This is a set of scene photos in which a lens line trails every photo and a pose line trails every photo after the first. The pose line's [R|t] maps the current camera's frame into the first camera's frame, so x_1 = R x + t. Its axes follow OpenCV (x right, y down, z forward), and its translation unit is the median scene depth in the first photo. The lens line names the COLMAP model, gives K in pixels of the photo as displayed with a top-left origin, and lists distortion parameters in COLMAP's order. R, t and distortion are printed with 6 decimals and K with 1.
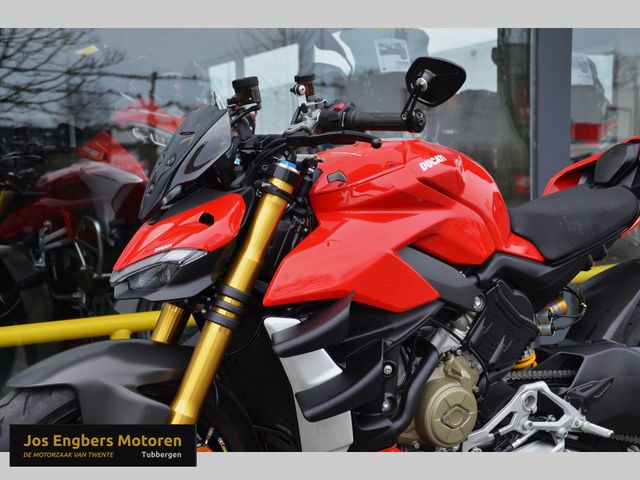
lens RADIAL K [[907.5, 0, 321.8], [0, 907.5, 247.5], [0, 0, 1]] dist [0.194847, 0.052348]
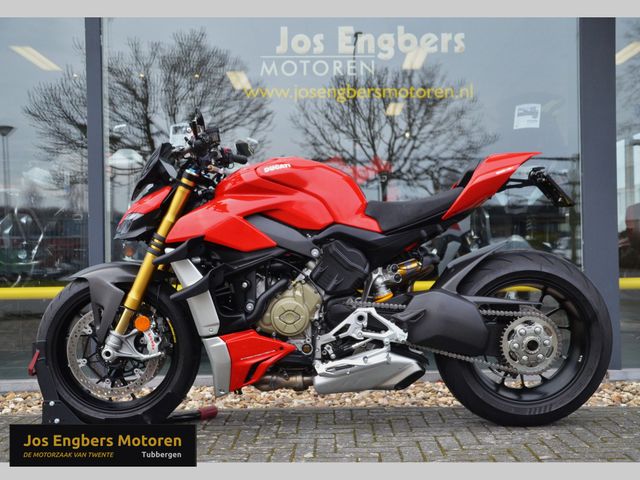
lens RADIAL K [[813.9, 0, 343.5], [0, 813.9, 238.0], [0, 0, 1]] dist [0.016759, 0.046203]
pose [[0.867165, -0.004830, -0.497997, 0.953799], [-0.041699, 0.995737, -0.082270, 0.153711], [0.496272, 0.092108, 0.863267, -0.254934]]
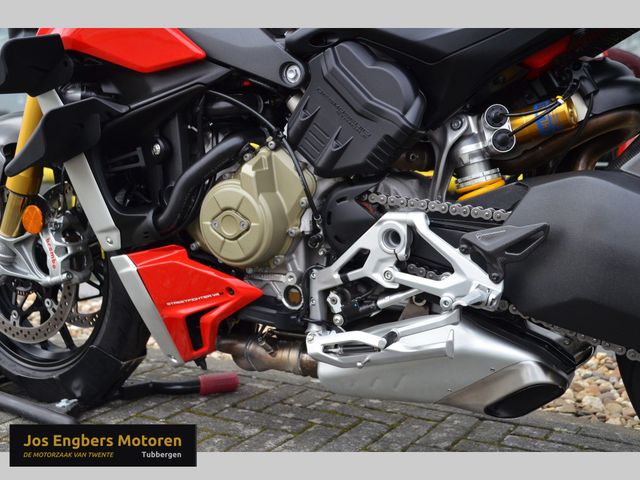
lens RADIAL K [[788.6, 0, 332.9], [0, 788.6, 248.7], [0, 0, 1]] dist [-0.009848, 0.376780]
pose [[0.499515, 0.117491, -0.858301, 0.718725], [-0.085209, 0.992620, 0.086287, 0.137694], [0.862105, 0.030034, 0.505840, 0.727915]]
